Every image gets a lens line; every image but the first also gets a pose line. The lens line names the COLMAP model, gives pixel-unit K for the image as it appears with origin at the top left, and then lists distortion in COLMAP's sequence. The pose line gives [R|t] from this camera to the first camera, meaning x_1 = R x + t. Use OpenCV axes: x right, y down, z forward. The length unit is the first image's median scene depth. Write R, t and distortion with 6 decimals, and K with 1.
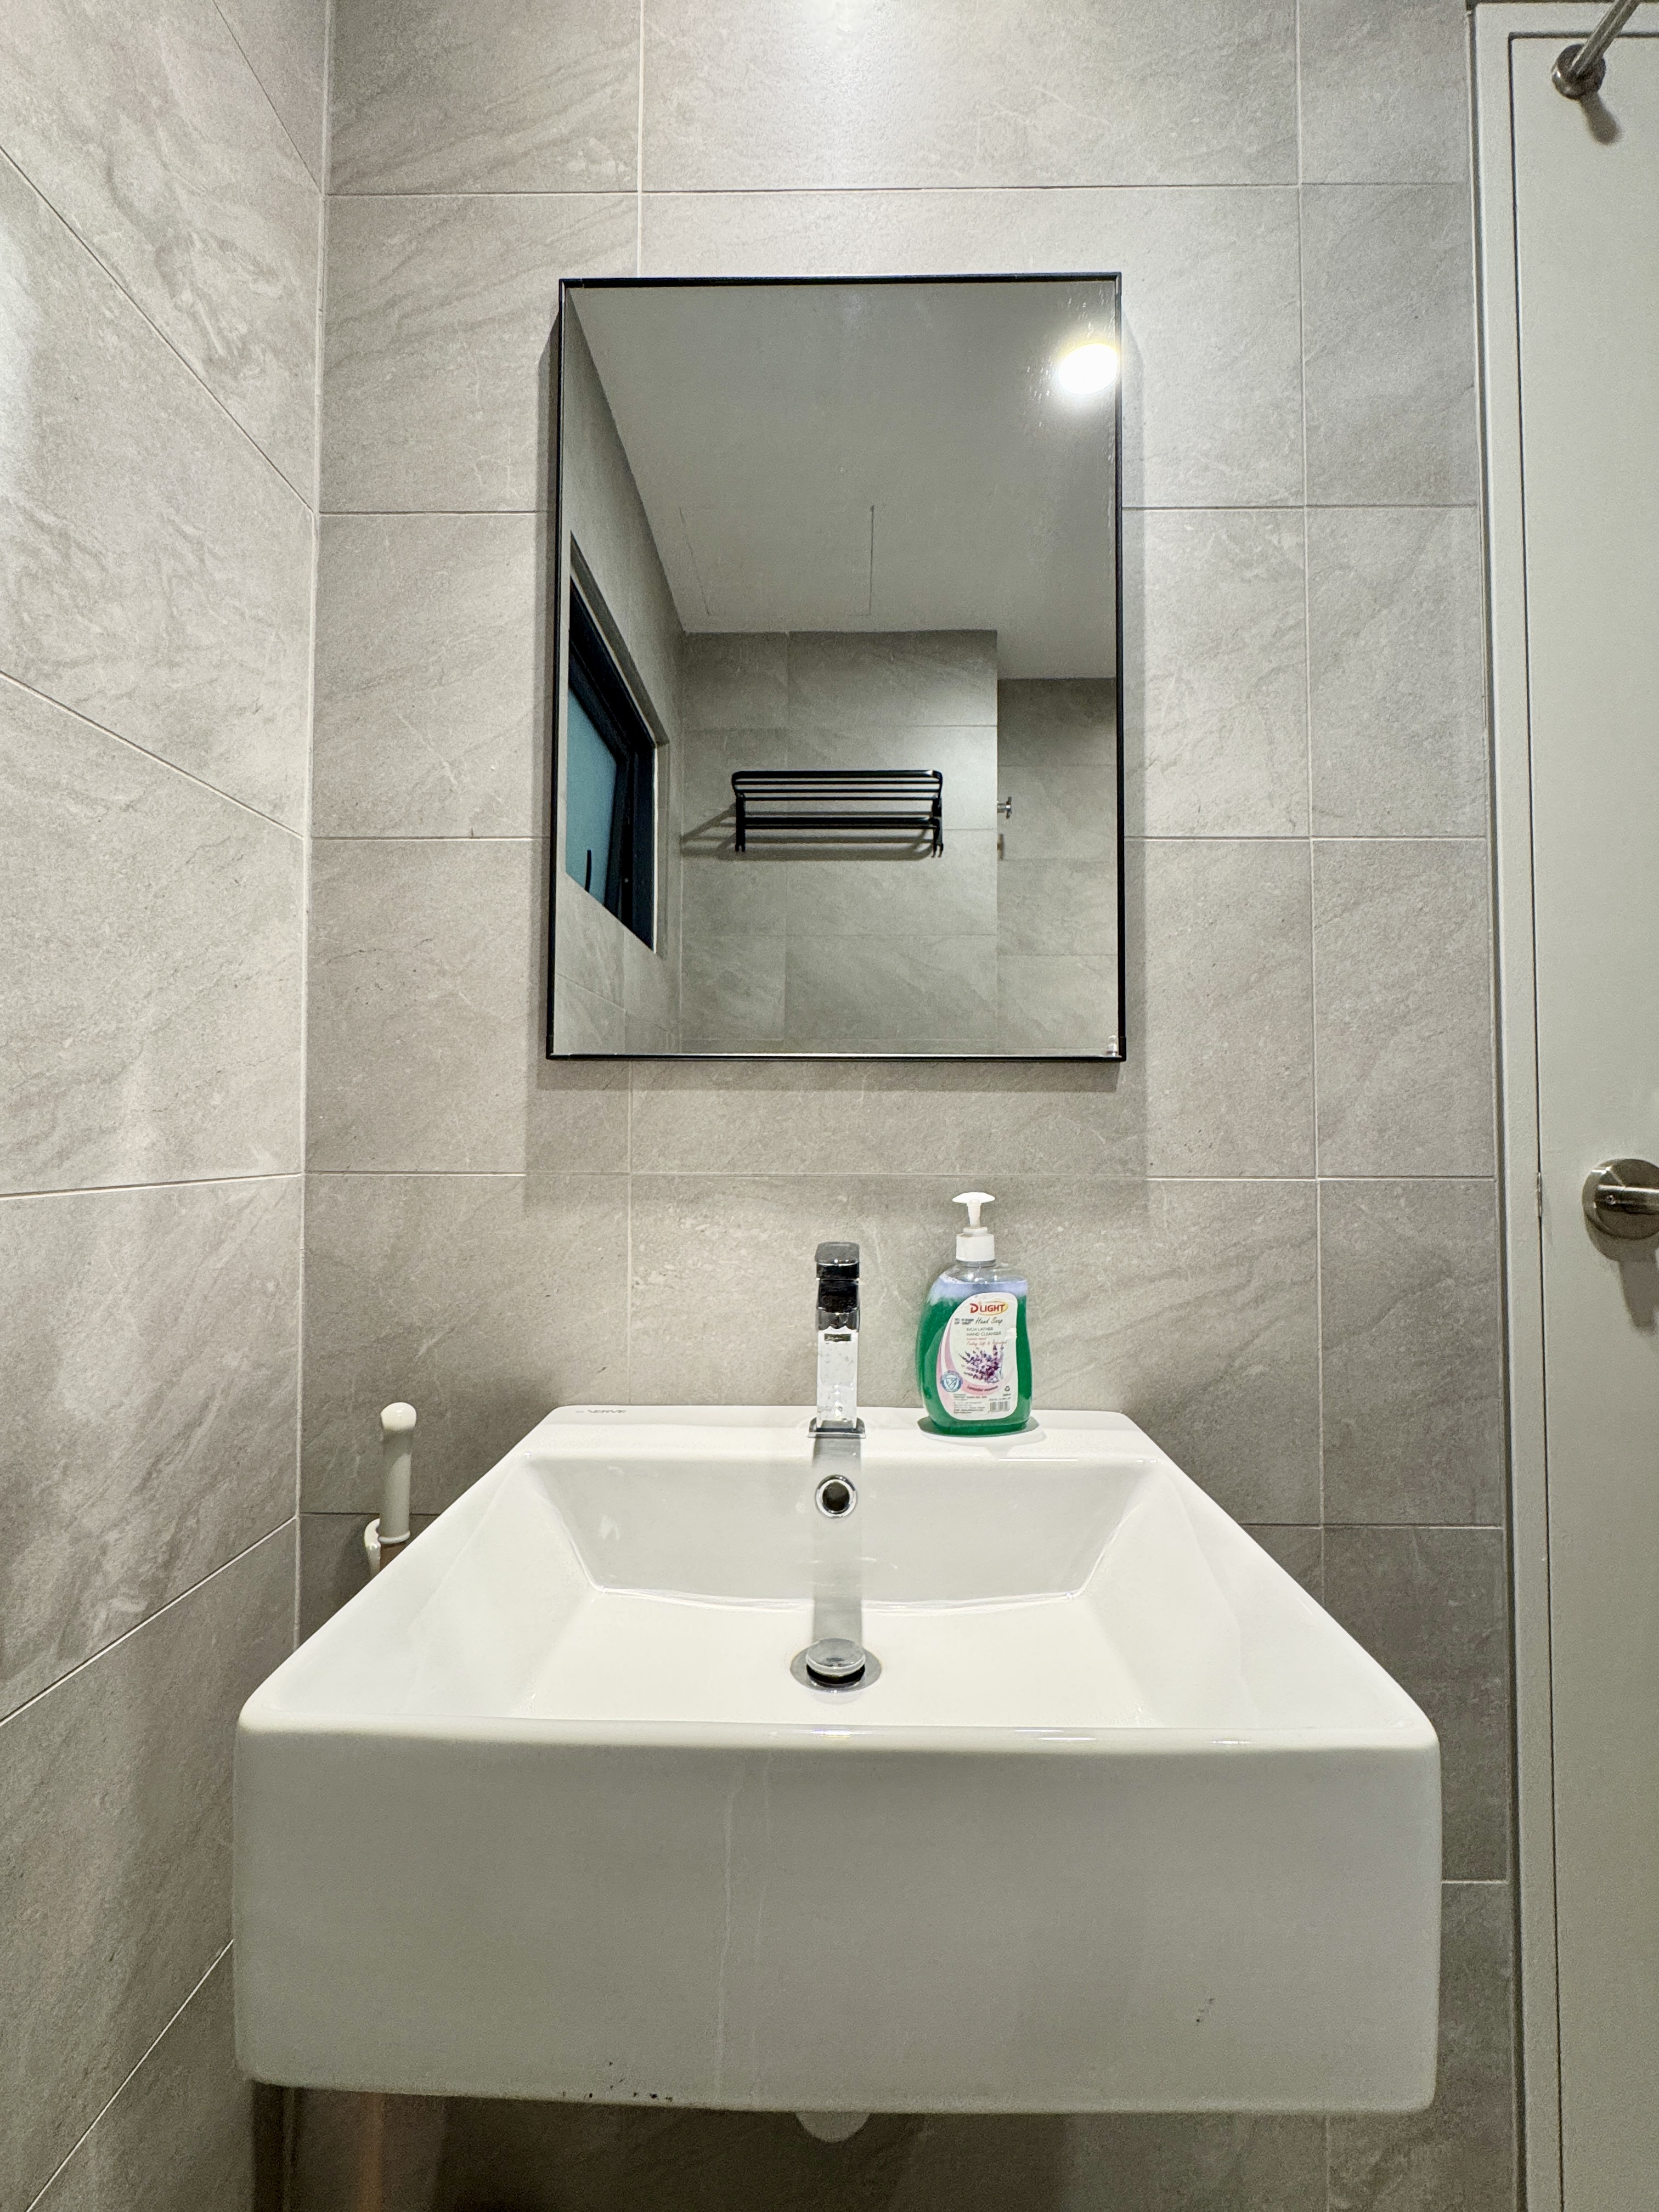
lens RADIAL K [[952.6, 0, 833.7], [0, 952.6, 1098.7], [0, 0, 1]] dist [-0.002197, 0.000204]
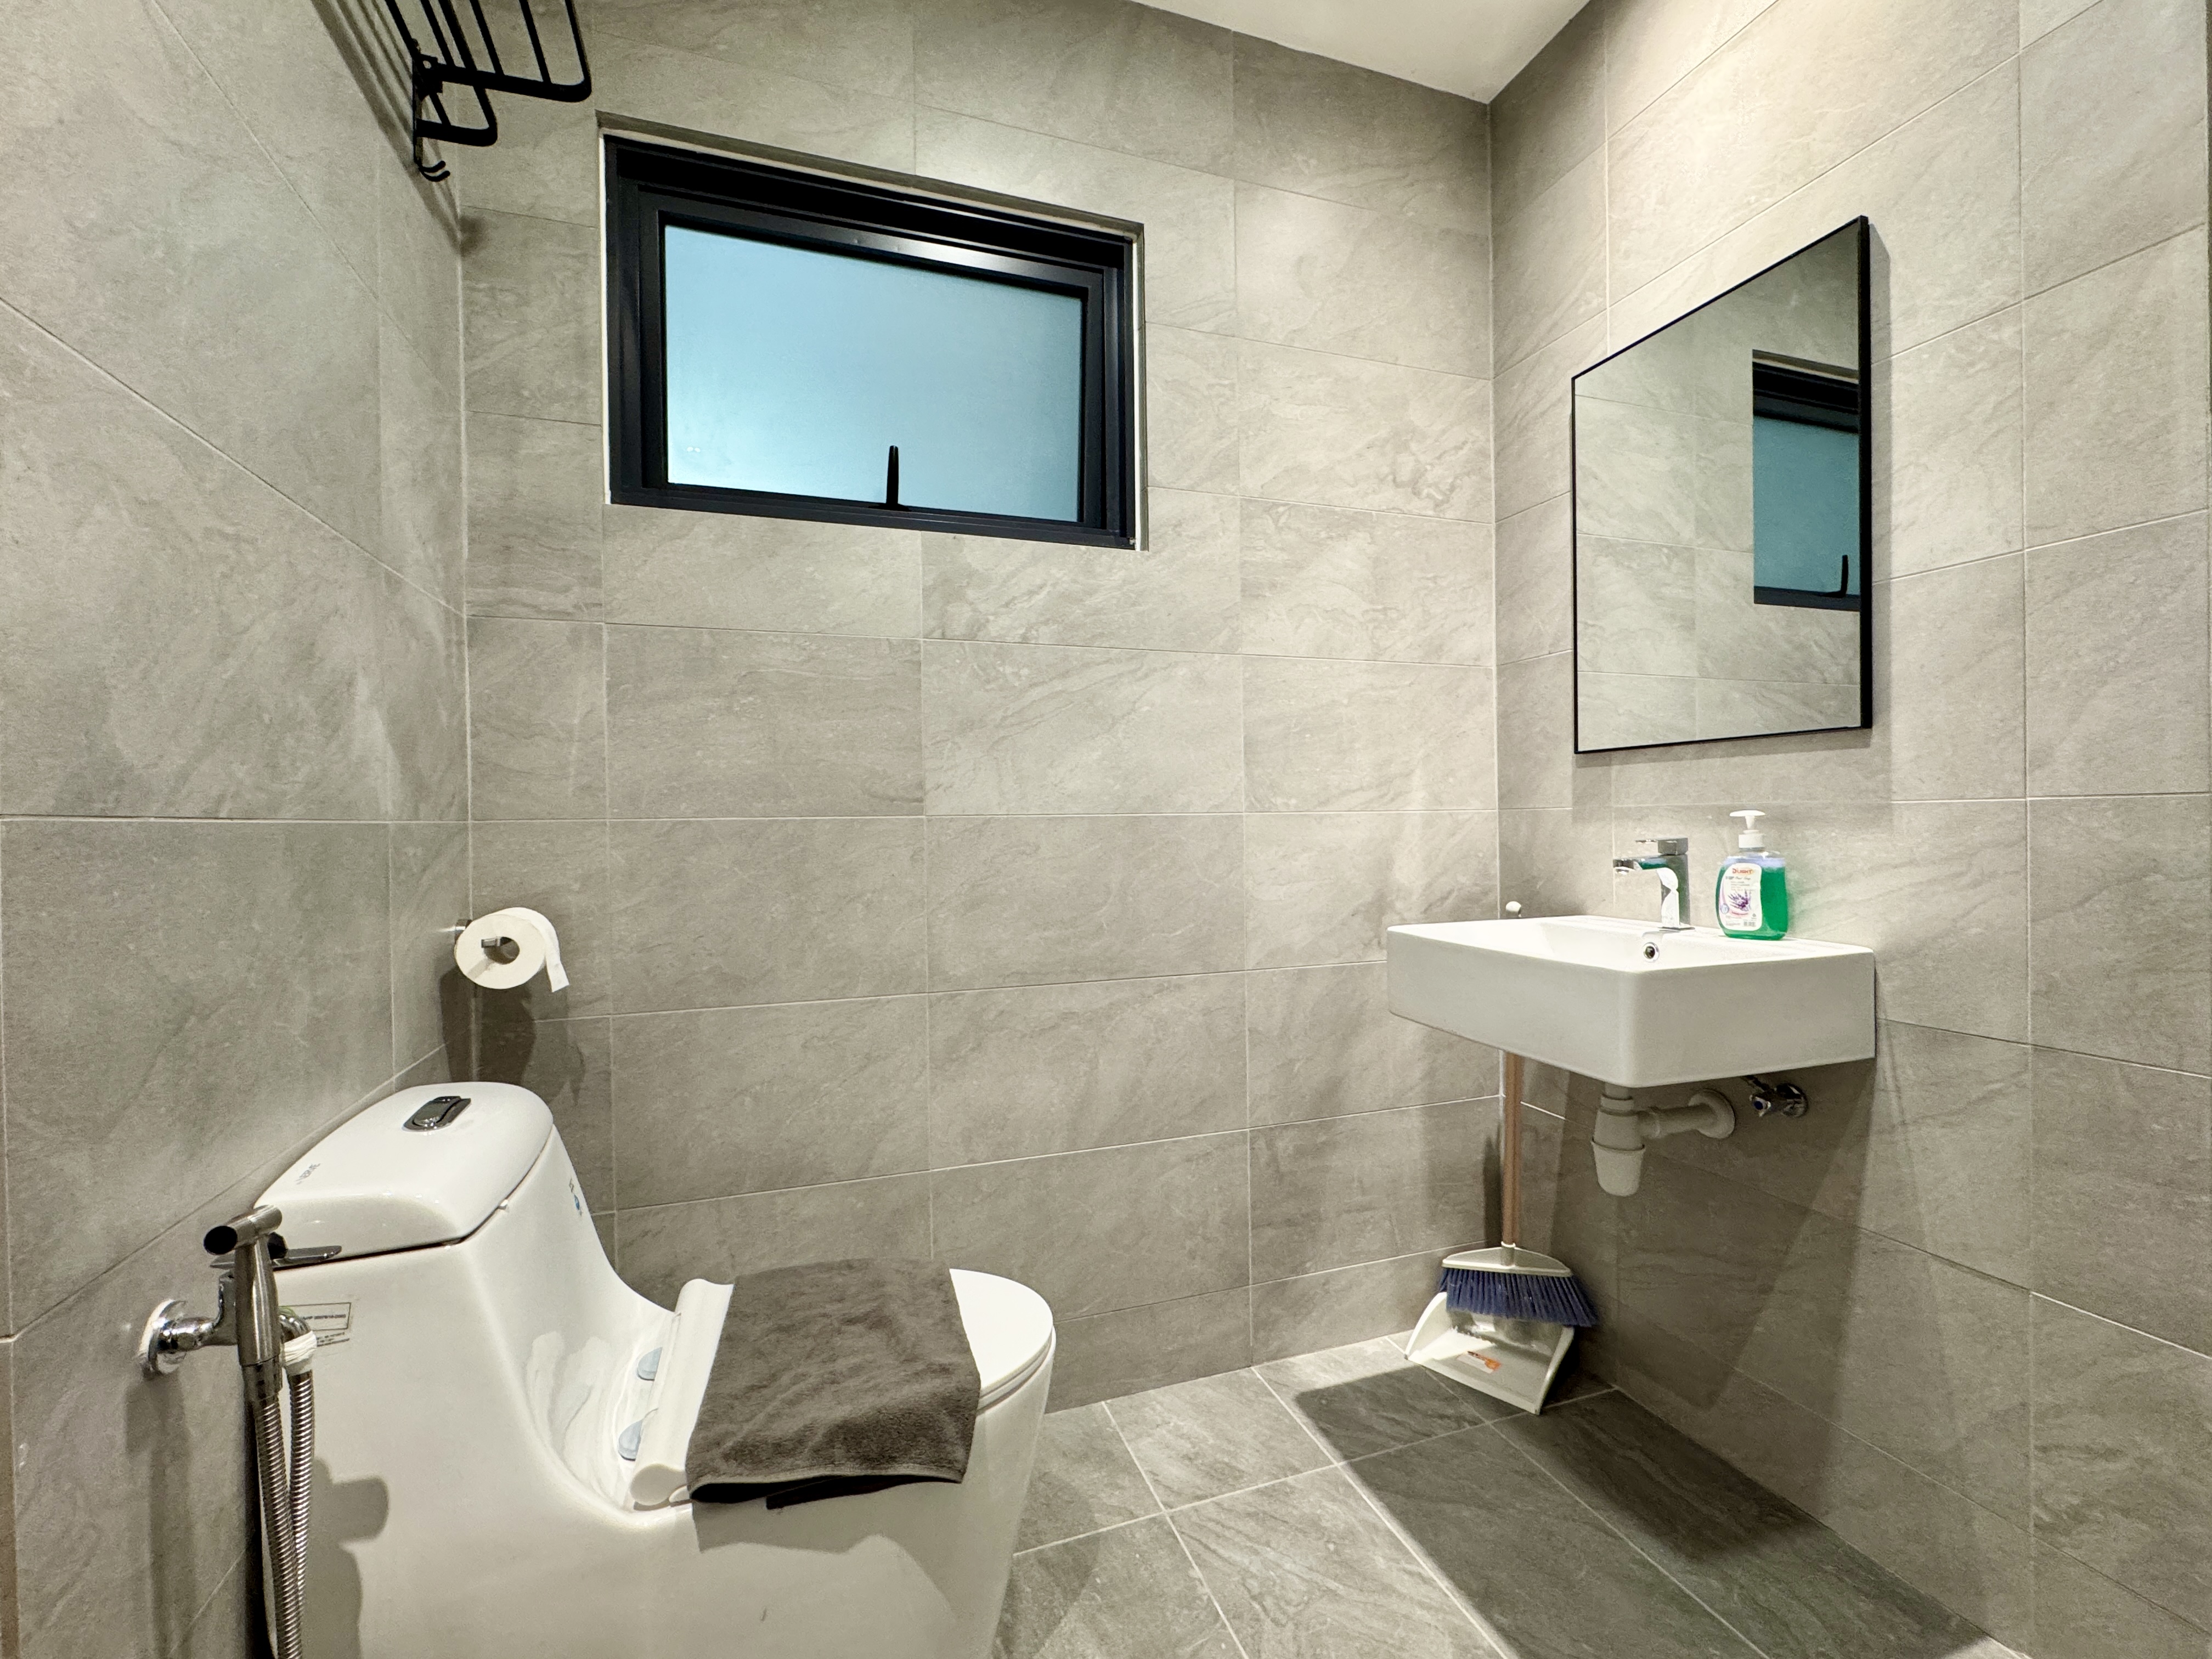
lens RADIAL K [[952.6, 0, 1106.0], [0, 952.6, 829.5], [0, 0, 1]] dist [-0.002197, 0.000204]
pose [[0.342504, -0.000570, -0.939516, 1.344185], [0.047077, 0.998754, 0.016556, 0.042885], [0.938336, -0.049900, 0.342104, -0.730732]]
